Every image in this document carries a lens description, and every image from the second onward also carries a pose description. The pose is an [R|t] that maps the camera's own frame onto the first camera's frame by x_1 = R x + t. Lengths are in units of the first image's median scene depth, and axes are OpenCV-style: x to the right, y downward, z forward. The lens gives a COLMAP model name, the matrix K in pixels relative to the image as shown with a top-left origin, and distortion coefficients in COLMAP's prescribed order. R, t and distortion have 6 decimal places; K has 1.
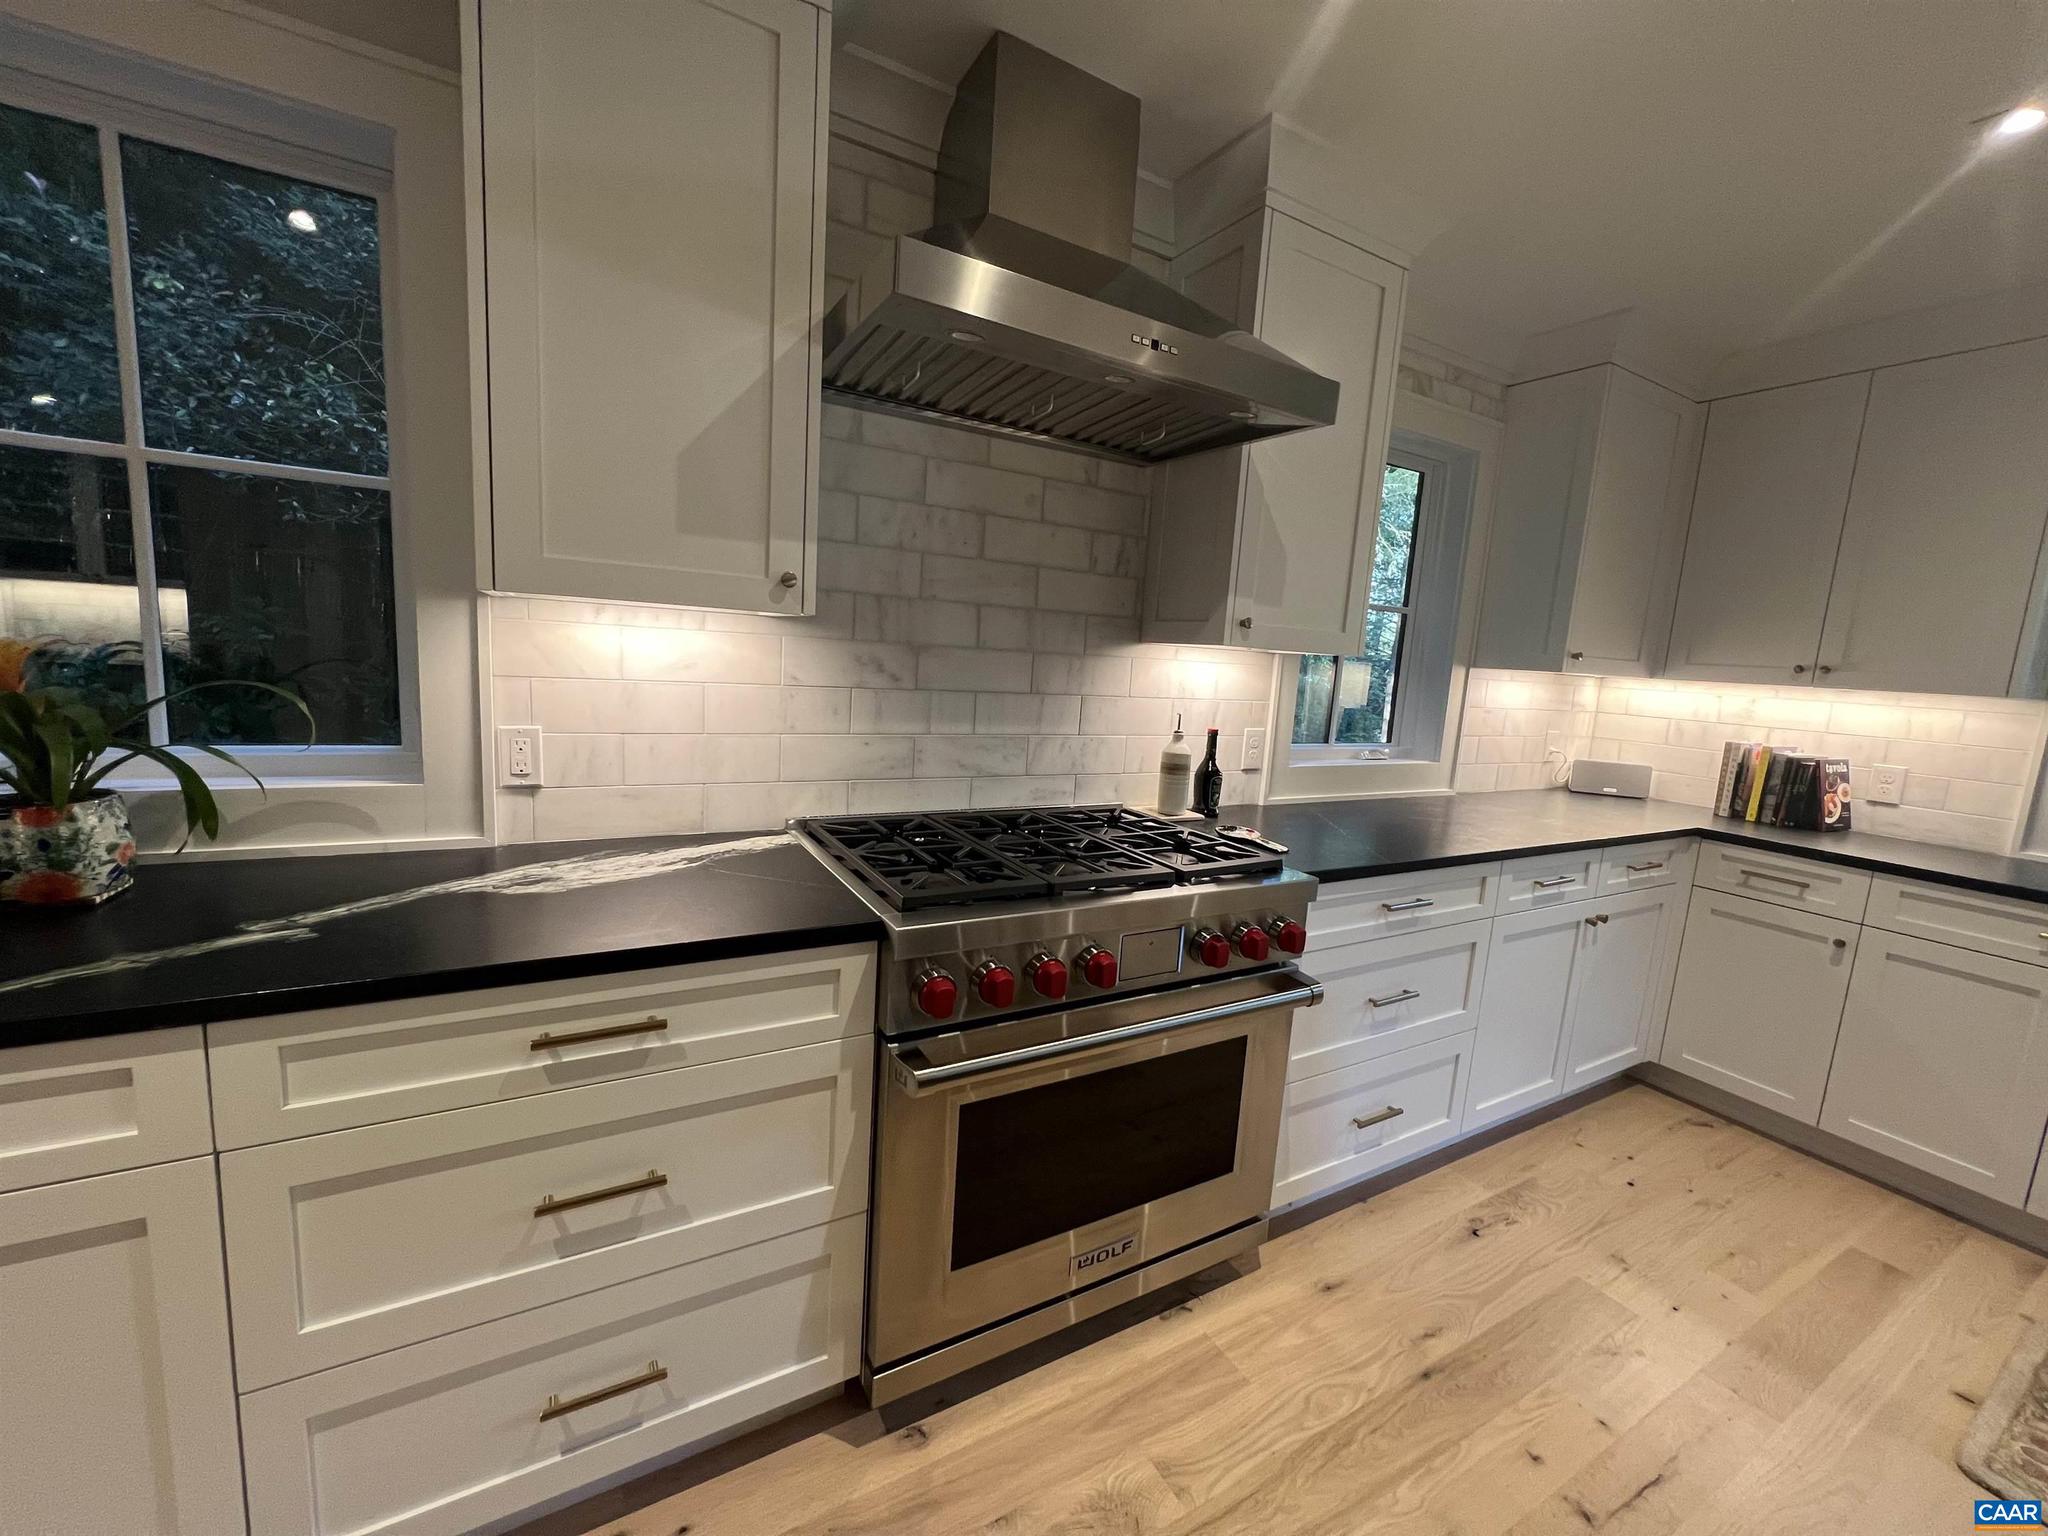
lens RADIAL K [[820.2, 0, 1024.8], [0, 820.2, 774.3], [0, 0, 1]] dist [0.001244, 0.000132]
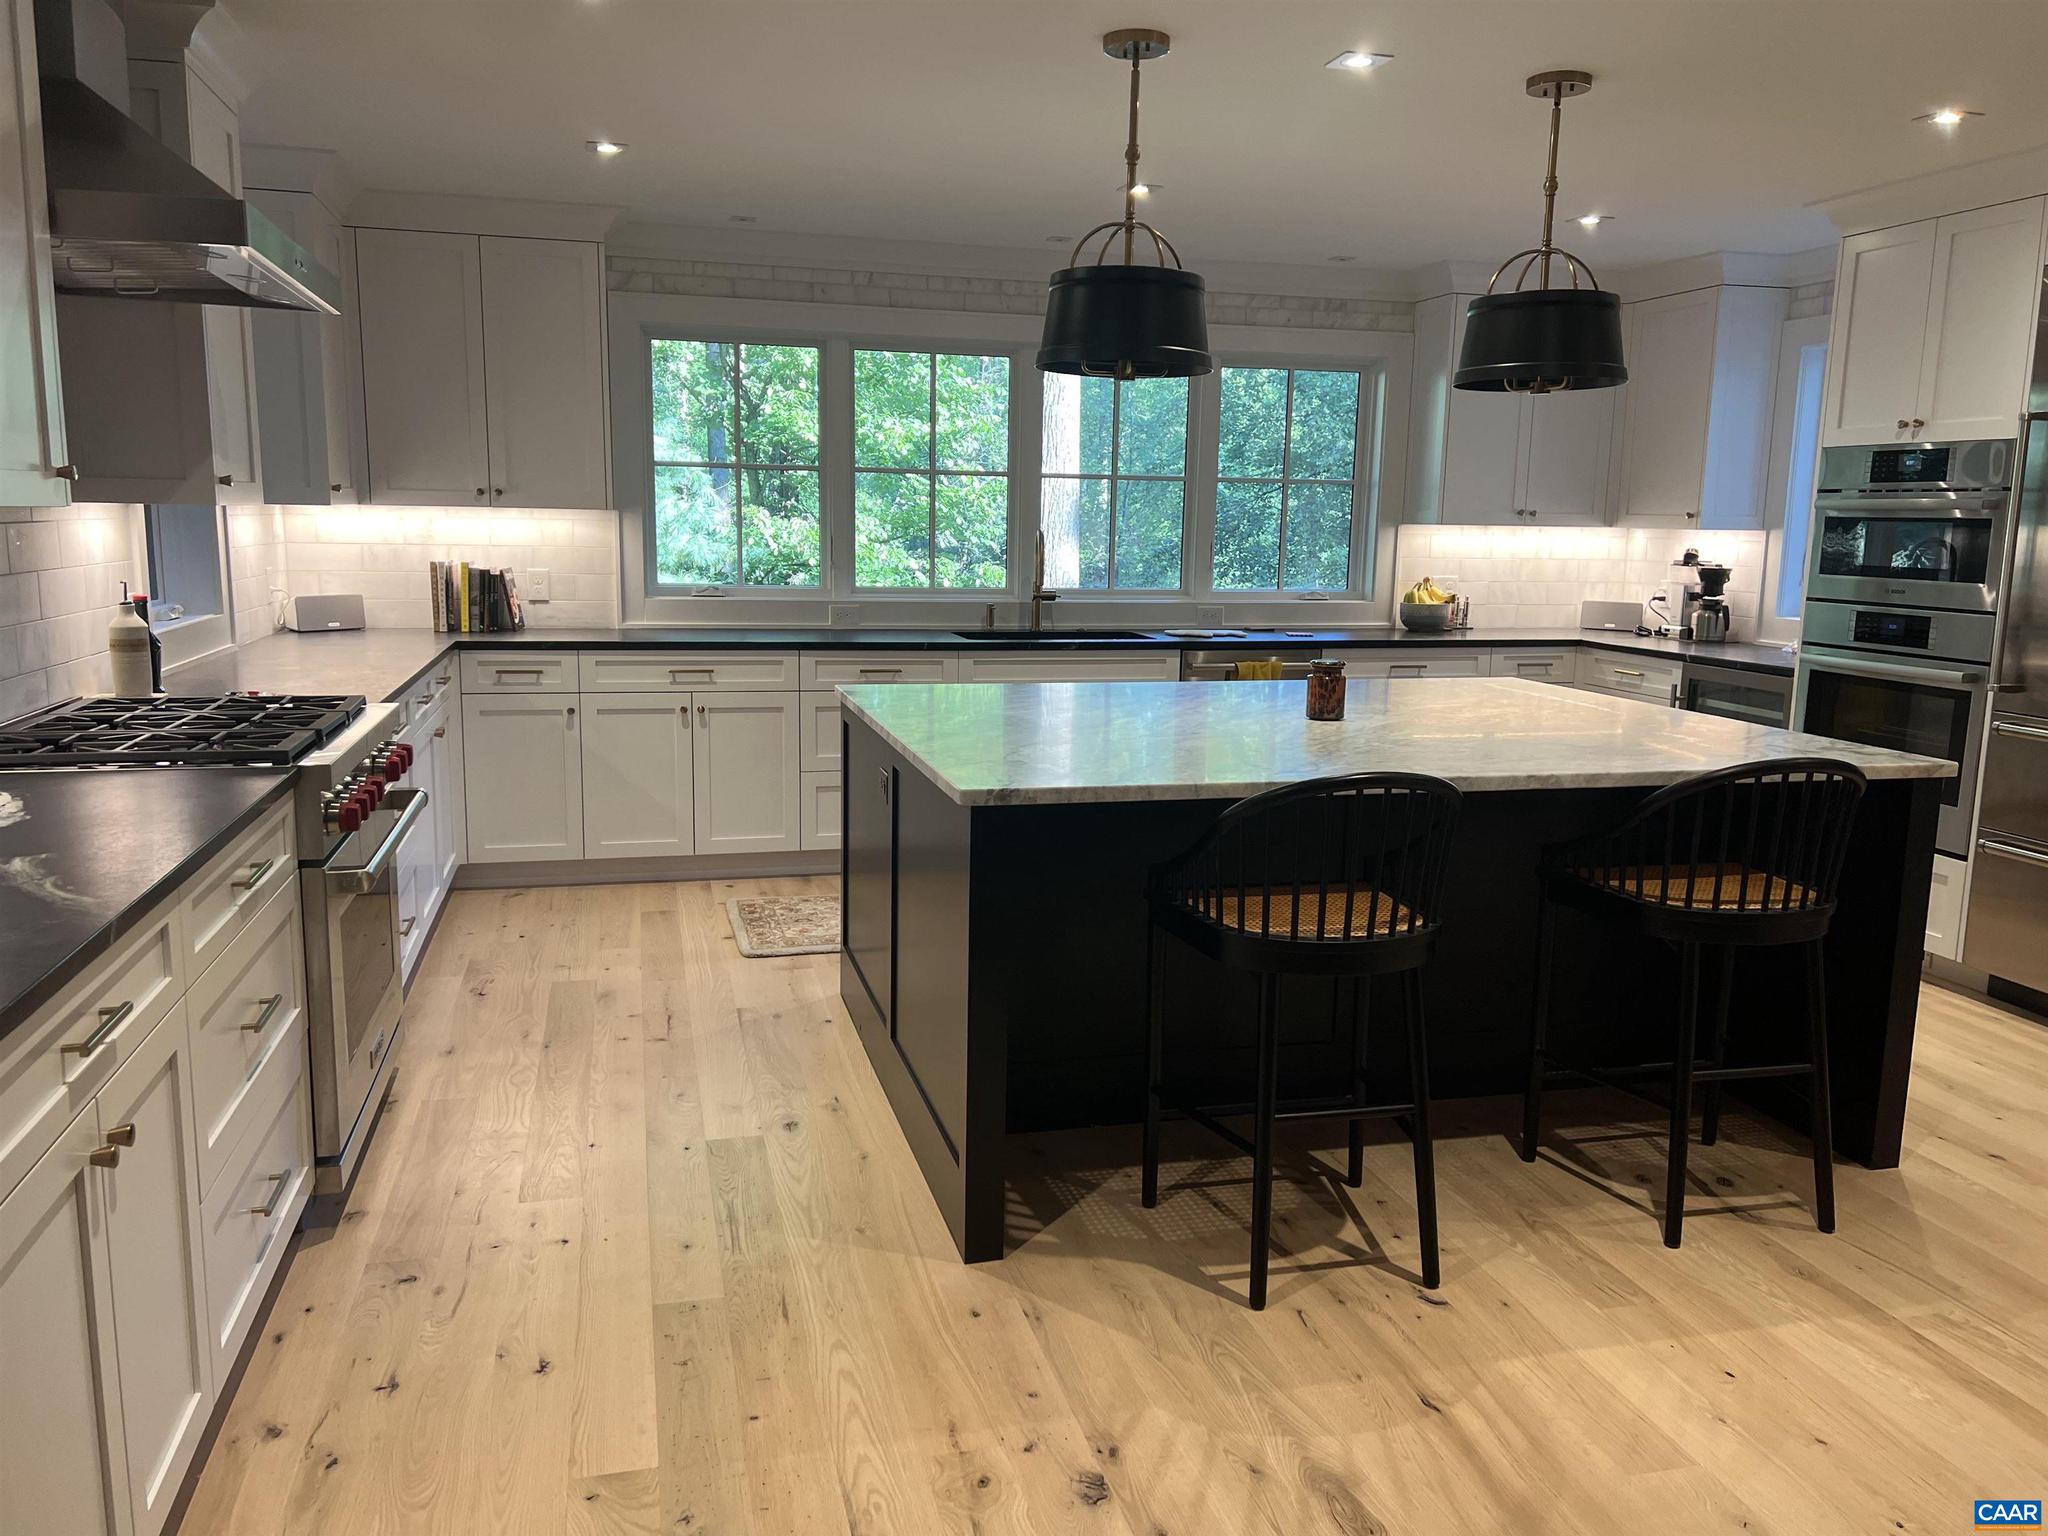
lens RADIAL K [[1553.2, 0, 1023.8], [0, 1553.2, 772.4], [0, 0, 1]] dist [-0.002264, -0.003281]
pose [[0.267910, -0.211470, 0.939949, -0.965479], [0.138835, 0.973905, 0.179538, -0.030843], [-0.953388, 0.082398, 0.290279, -0.313625]]
